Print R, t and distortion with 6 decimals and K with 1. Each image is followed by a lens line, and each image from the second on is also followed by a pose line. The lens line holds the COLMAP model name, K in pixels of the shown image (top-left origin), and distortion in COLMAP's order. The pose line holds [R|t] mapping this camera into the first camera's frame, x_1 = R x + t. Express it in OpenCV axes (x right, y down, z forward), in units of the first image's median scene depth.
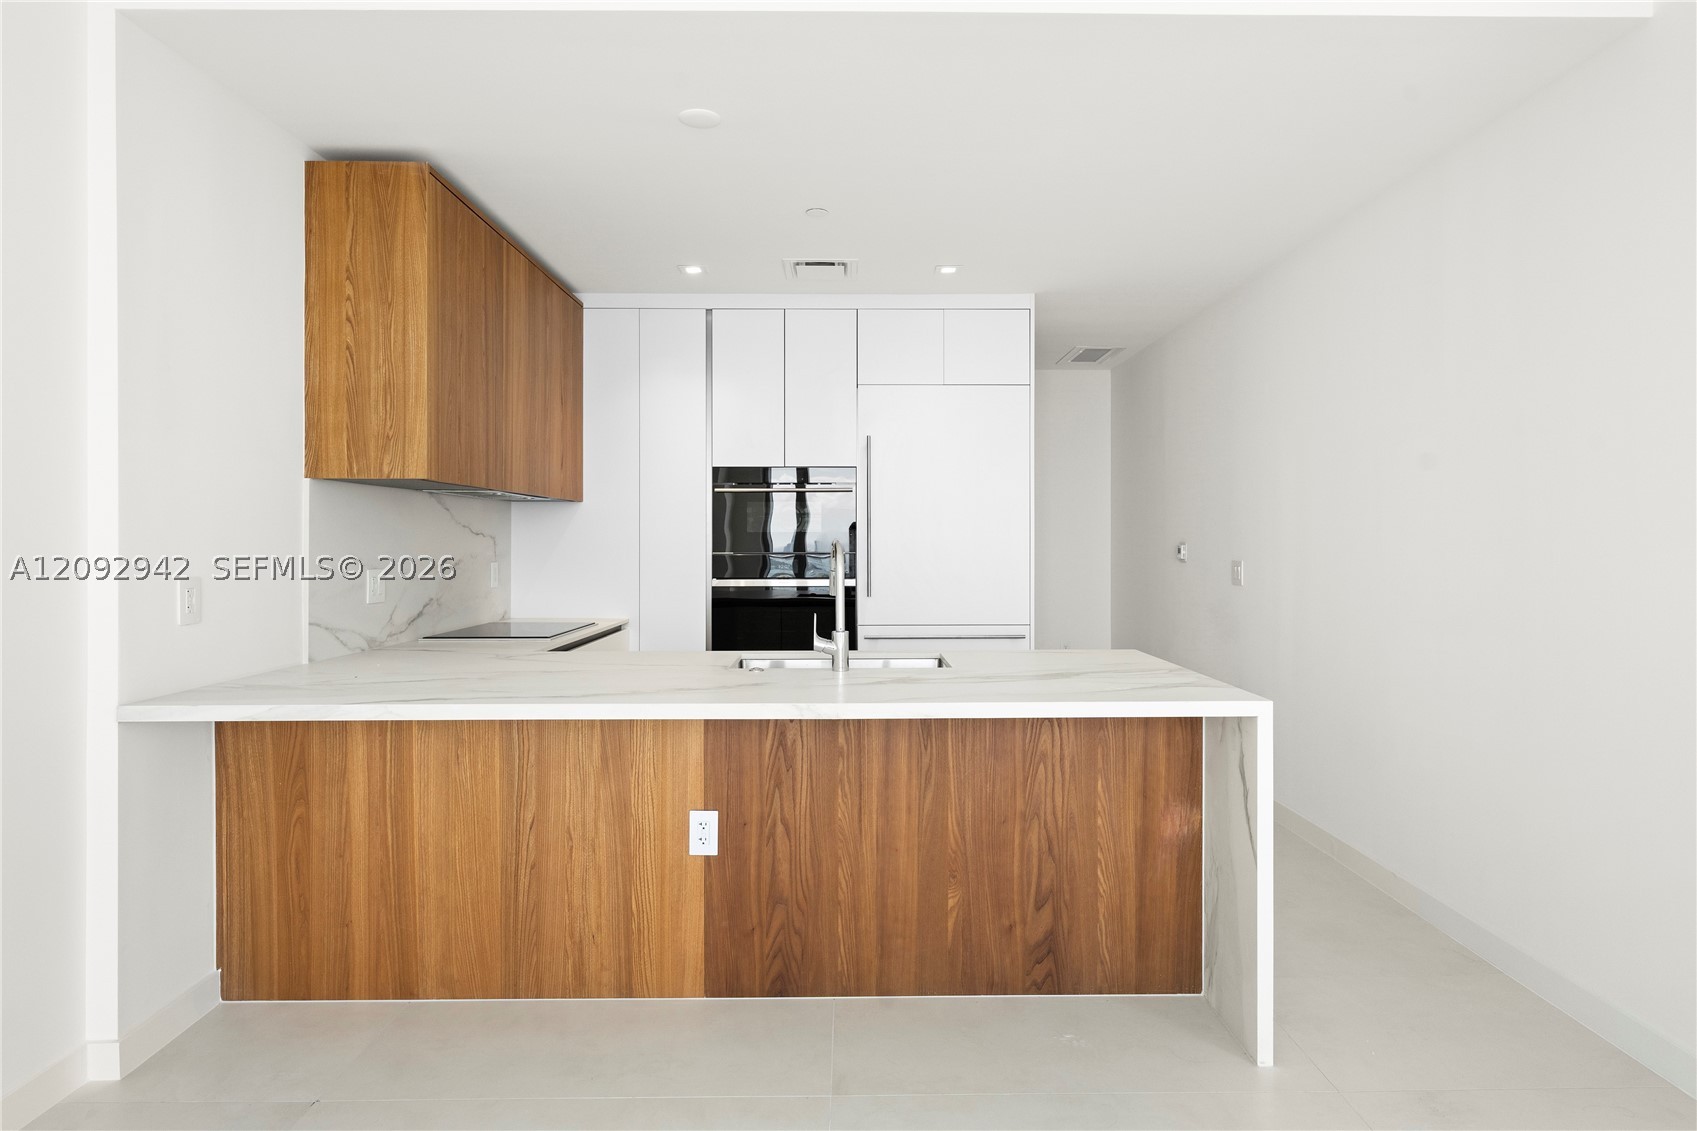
lens RADIAL K [[969.9, 0, 859.8], [0, 969.9, 541.9], [0, 0, 1]] dist [0.003545, 0.000896]
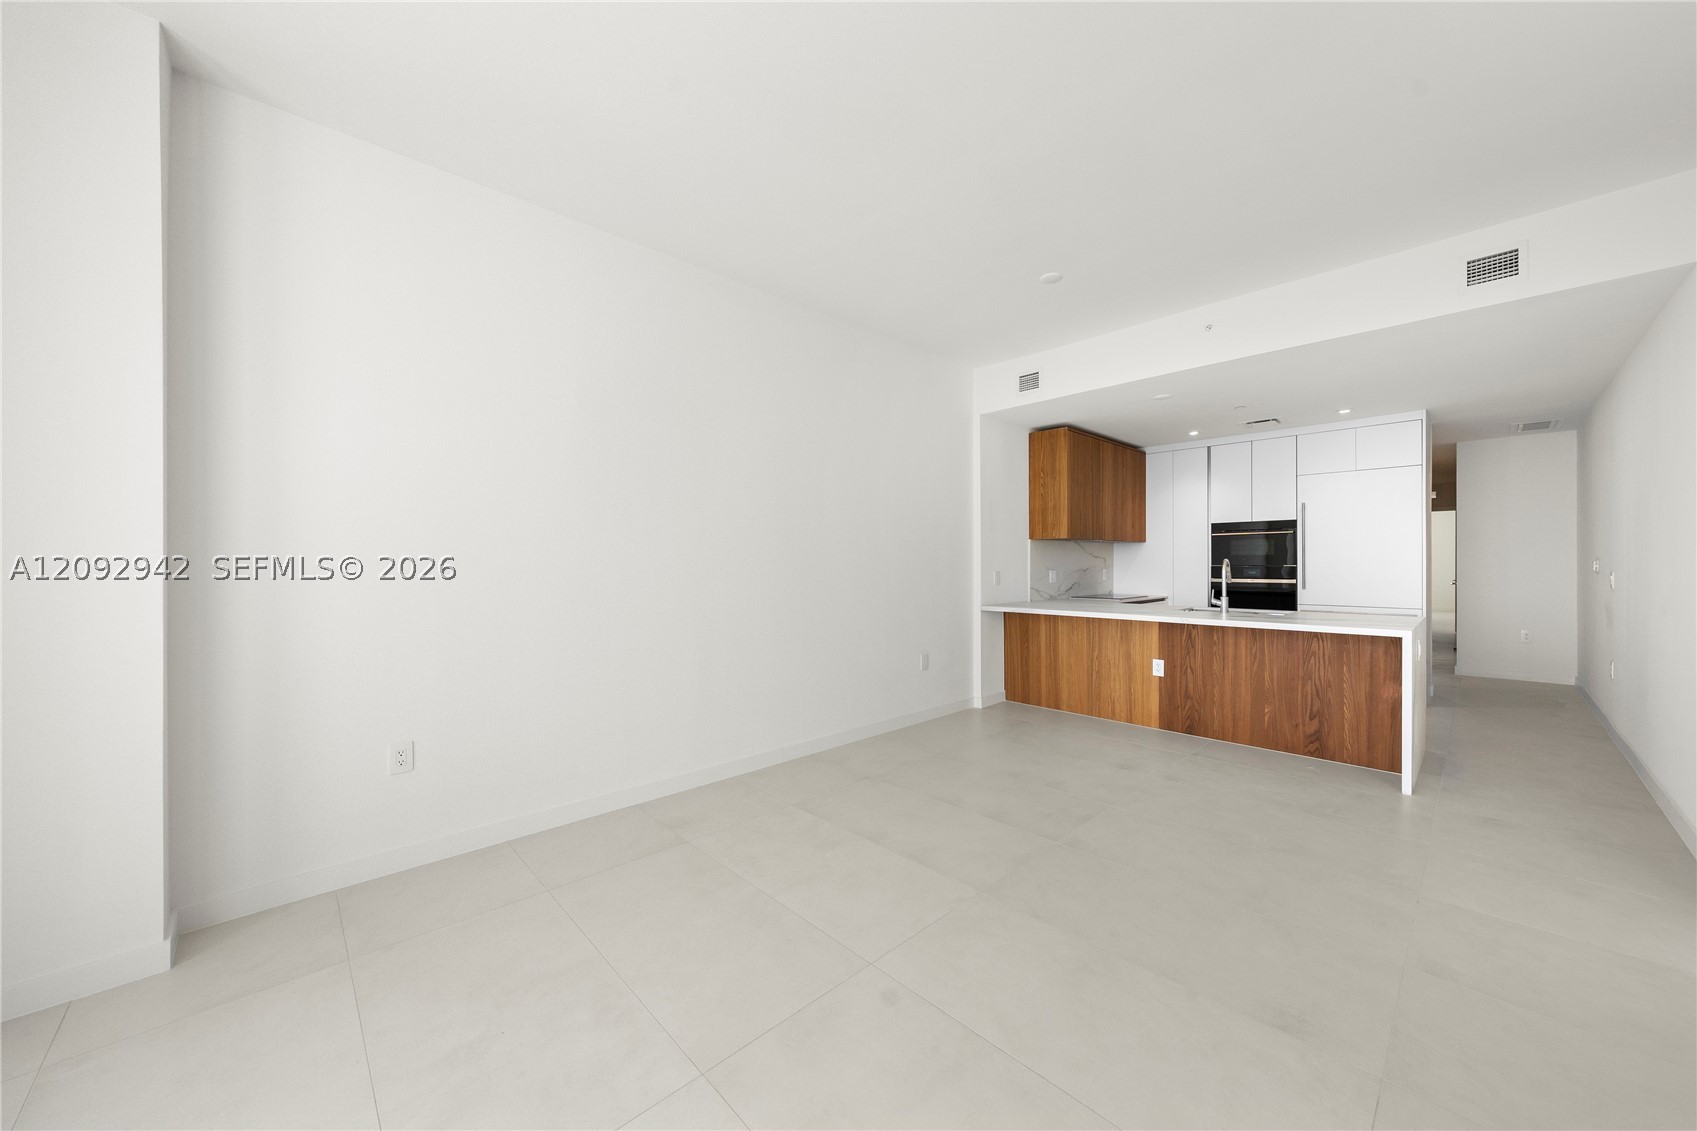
lens RADIAL K [[600.9, 0, 856.4], [0, 600.9, 561.0], [0, 0, 1]] dist [-0.000275, -0.000030]
pose [[0.677291, -0.002803, -0.735710, 0.499697], [0.003220, 0.999994, -0.000846, 0.000857], [0.735708, -0.001796, 0.677296, -0.749425]]
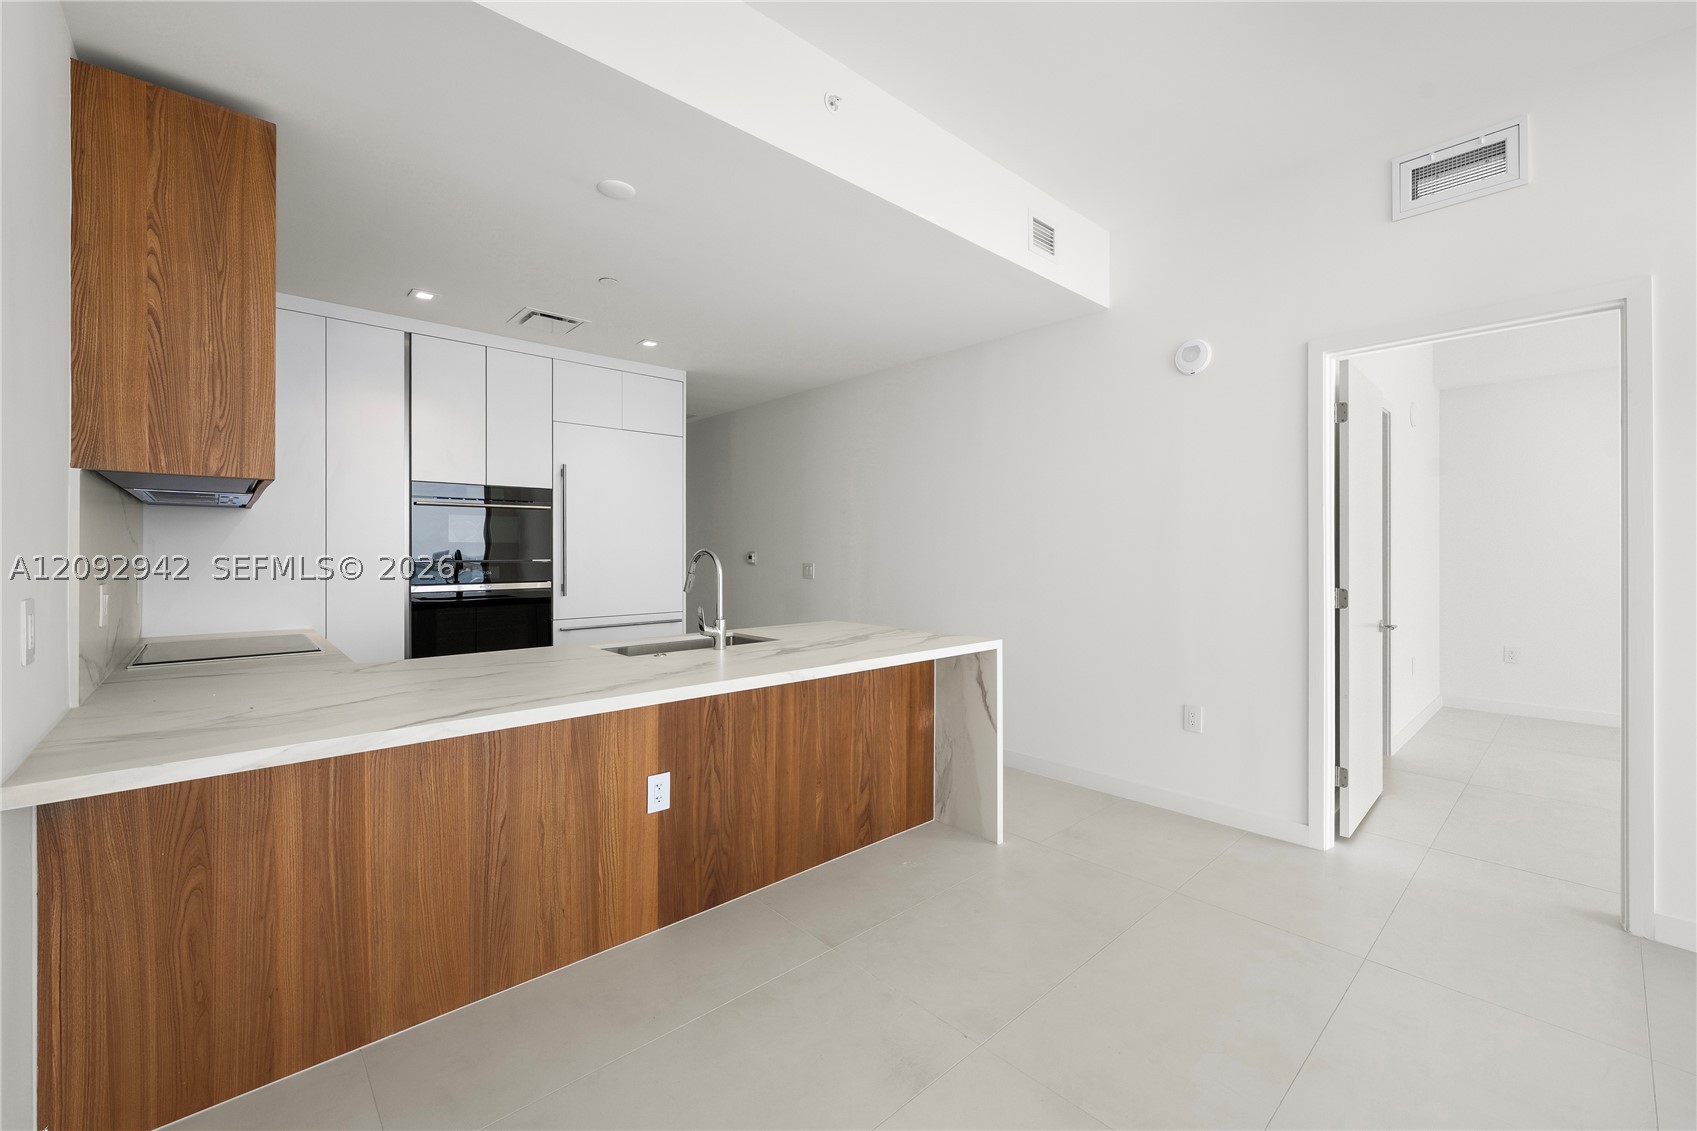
lens RADIAL K [[694.7, 0, 848.0], [0, 694.7, 552.9], [0, 0, 1]] dist [0.000769, 0.000407]
pose [[0.745276, -0.001261, 0.666755, -0.557766], [0.000129, 0.999998, 0.001747, 0.001386], [-0.666757, -0.001216, 0.745275, 0.201317]]
